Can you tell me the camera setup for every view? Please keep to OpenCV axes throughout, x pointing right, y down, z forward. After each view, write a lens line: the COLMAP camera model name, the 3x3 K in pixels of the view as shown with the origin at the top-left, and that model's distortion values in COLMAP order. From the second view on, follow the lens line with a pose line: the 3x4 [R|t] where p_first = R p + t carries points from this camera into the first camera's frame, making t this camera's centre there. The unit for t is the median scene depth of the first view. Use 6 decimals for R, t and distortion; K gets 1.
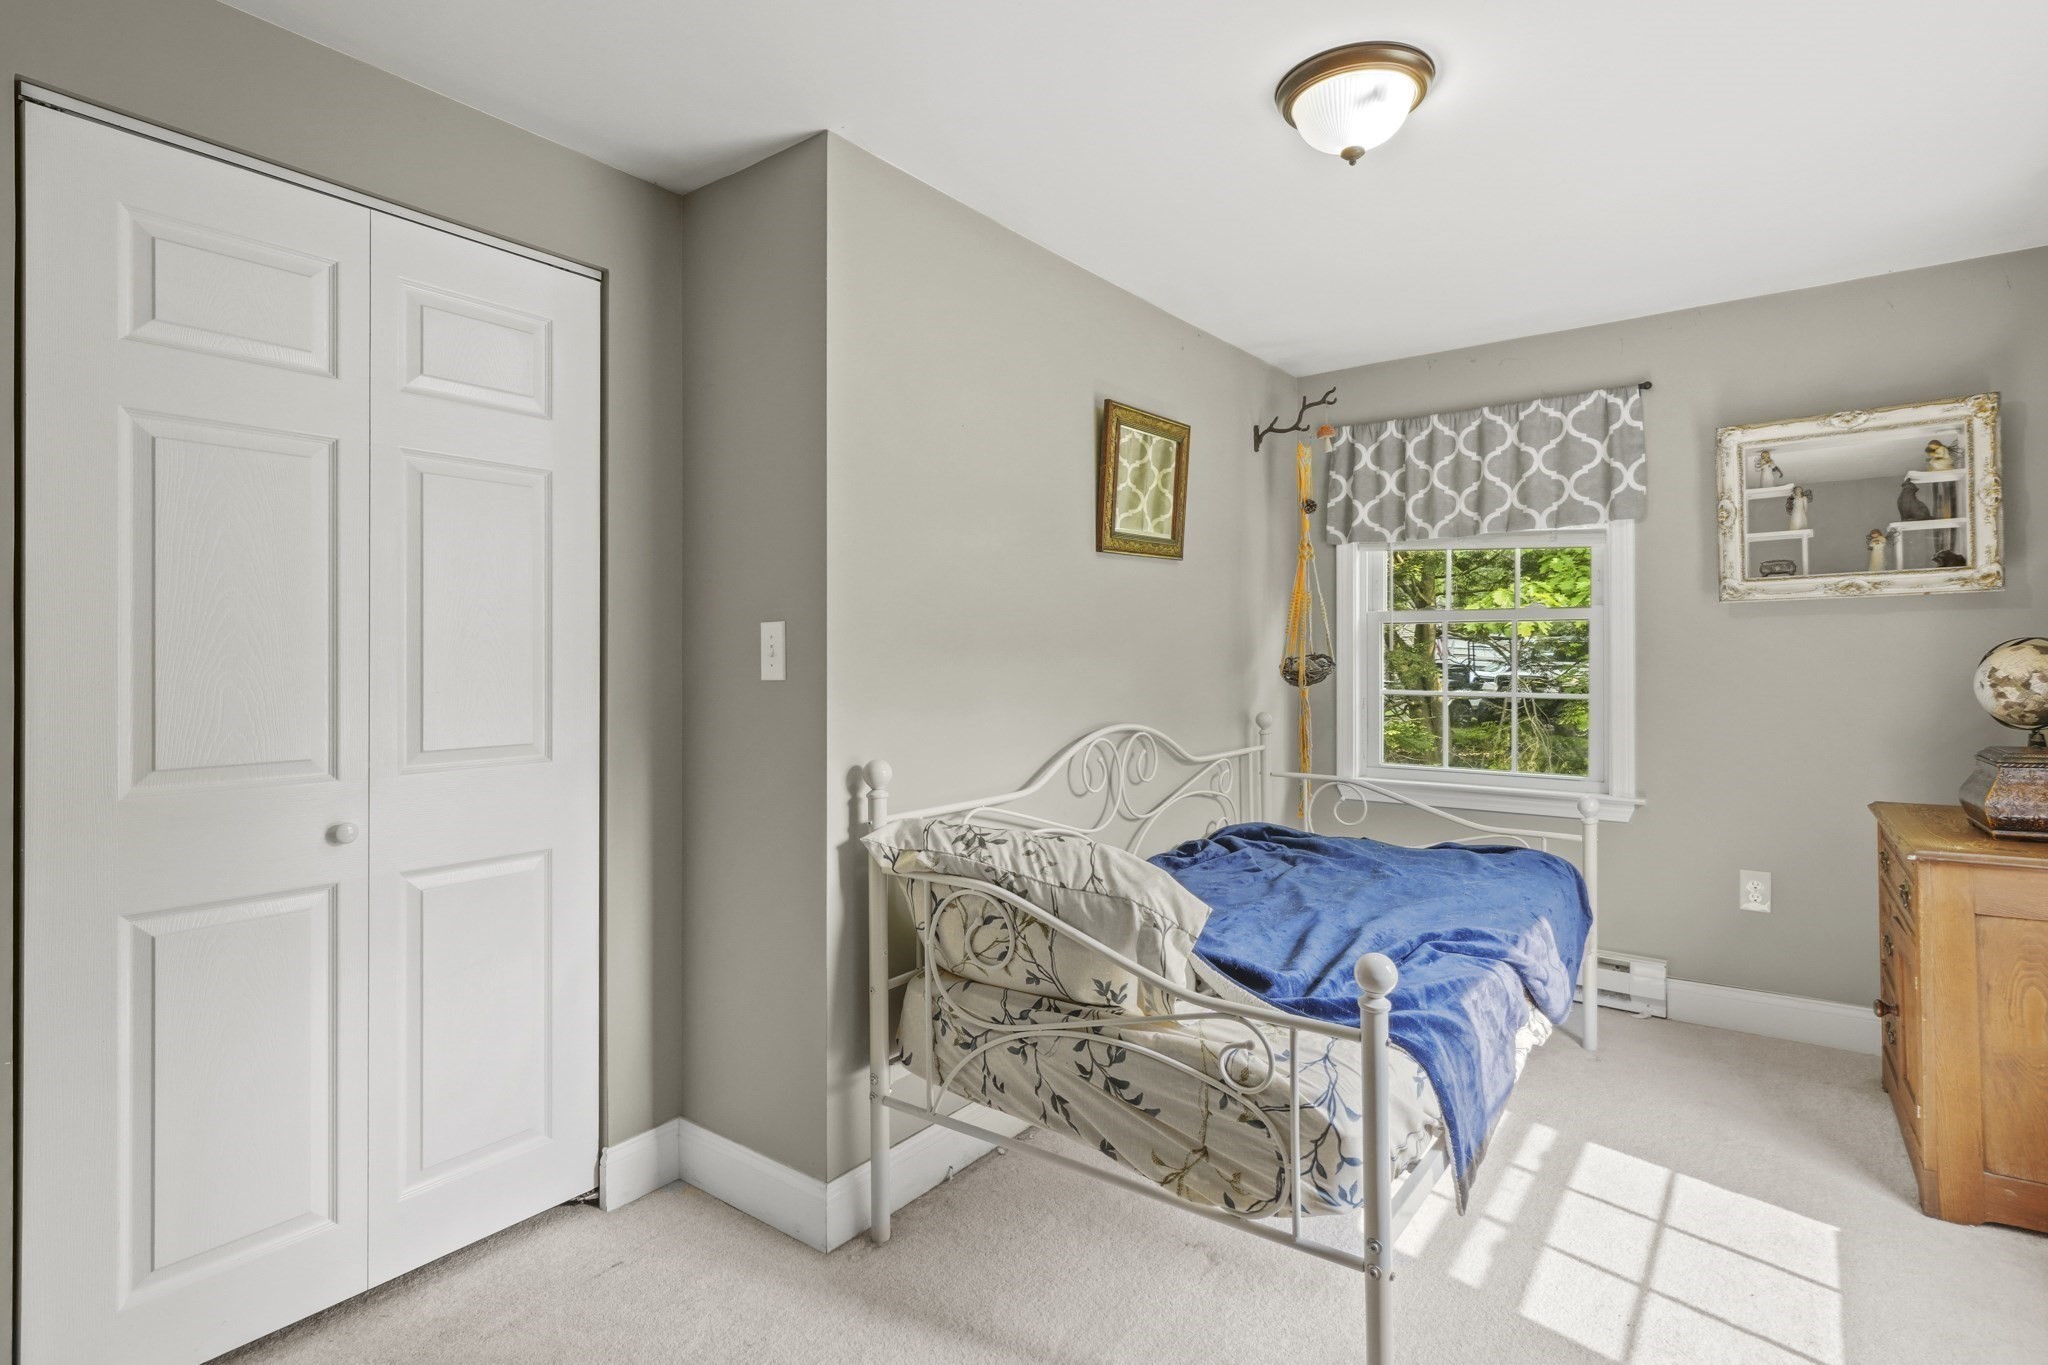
lens RADIAL K [[1002.8, 0, 963.3], [0, 1002.8, 655.8], [0, 0, 1]] dist [-0.003091, -0.002763]
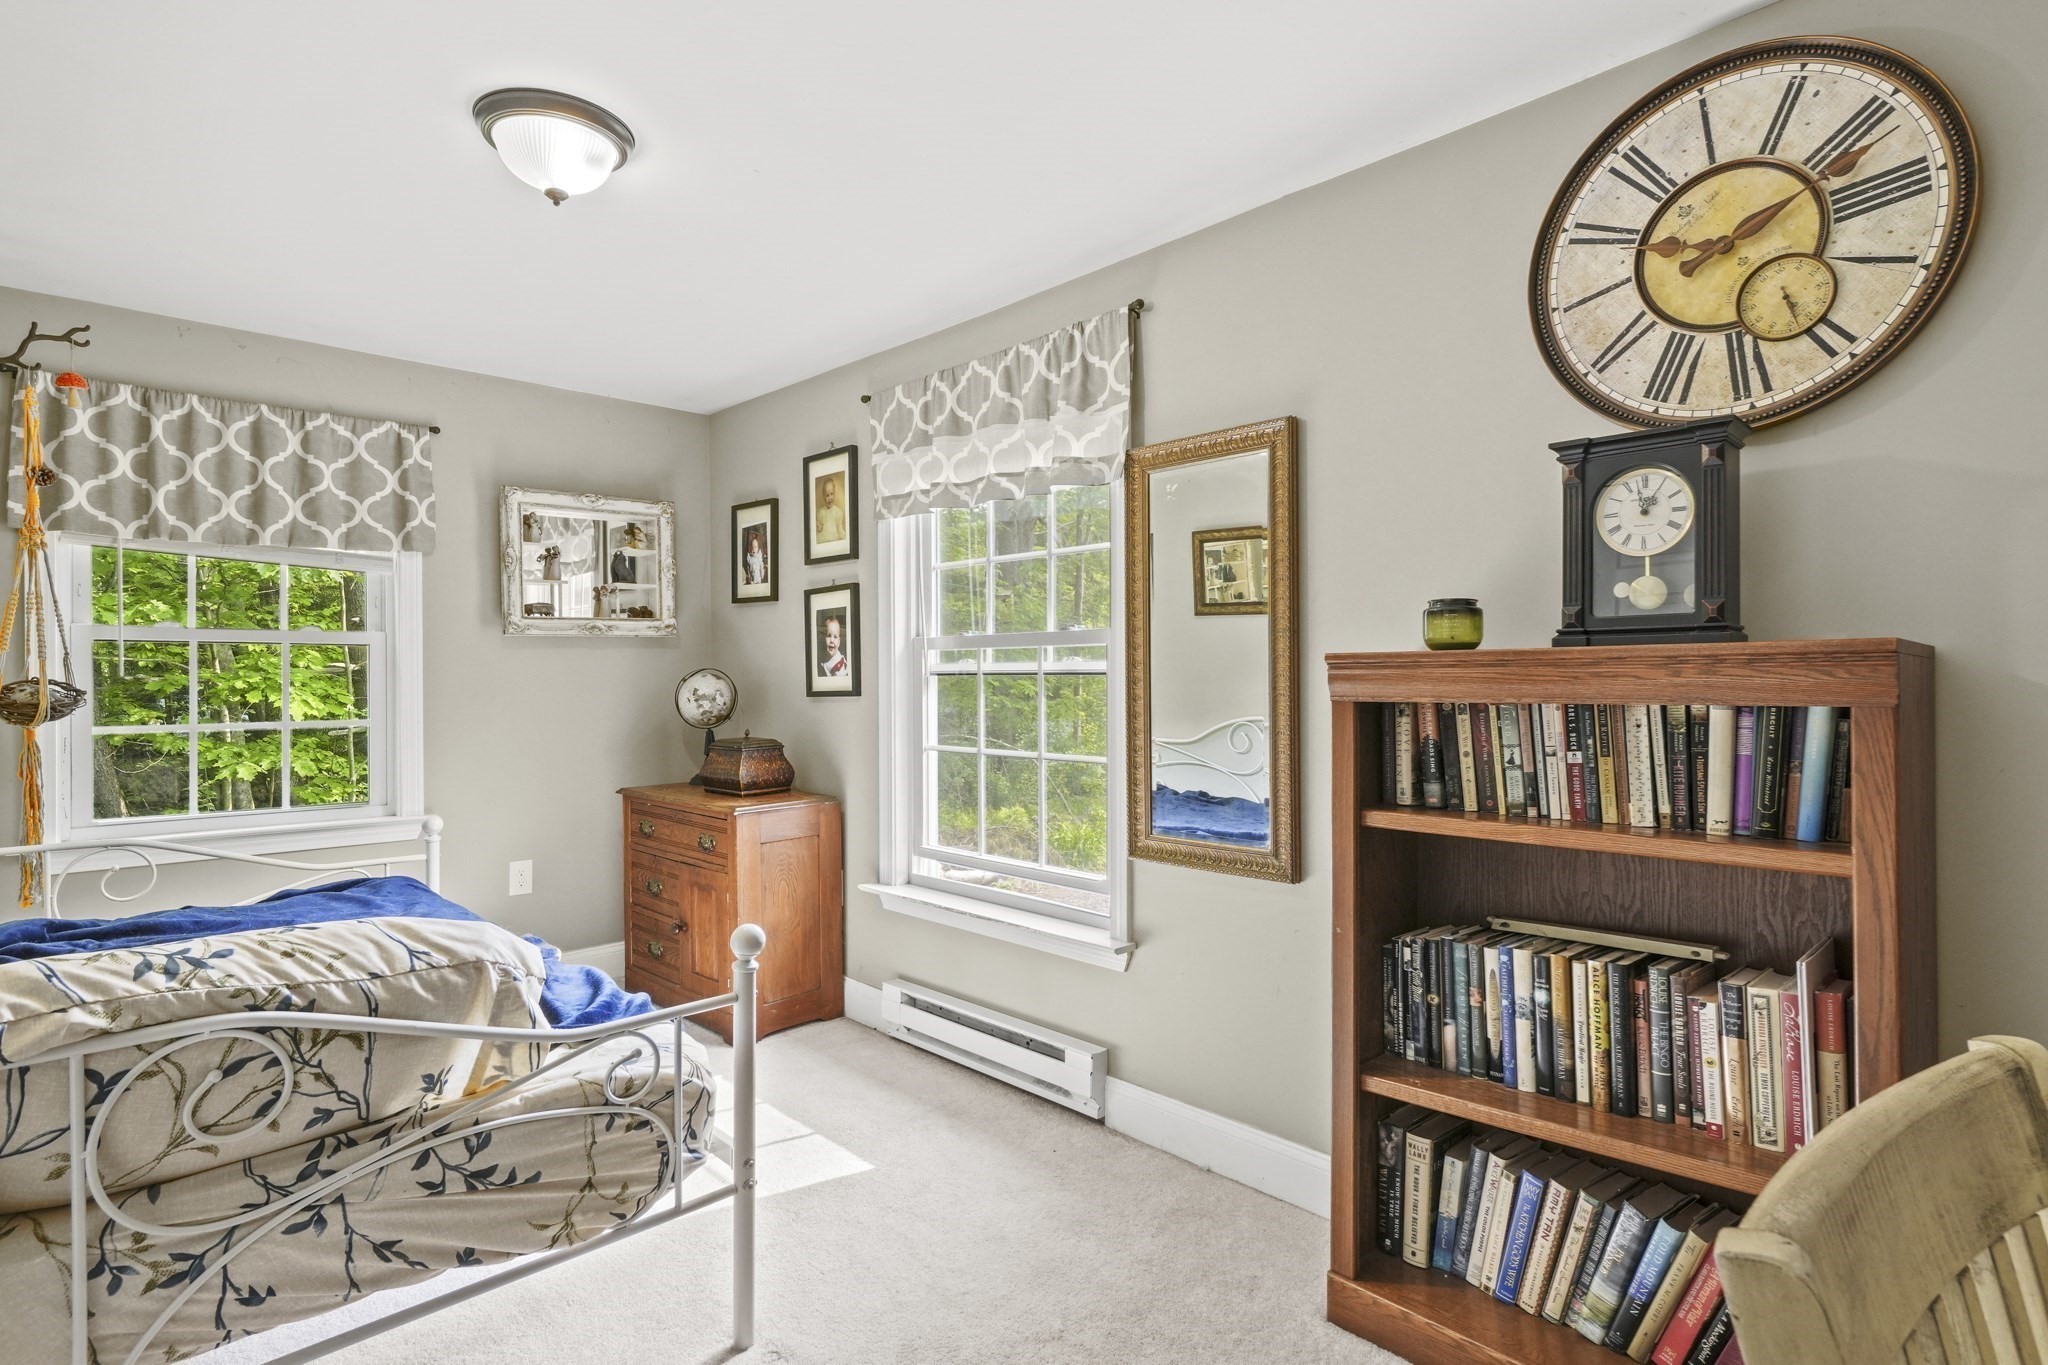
lens RADIAL K [[1086.6, 0, 1016.5], [0, 1086.6, 672.9], [0, 0, 1]] dist [-0.003284, -0.001213]
pose [[0.128932, 0.005572, 0.991638, -0.488406], [0.001436, 0.999982, -0.005806, -0.001261], [-0.991652, 0.002172, 0.128922, 0.283289]]
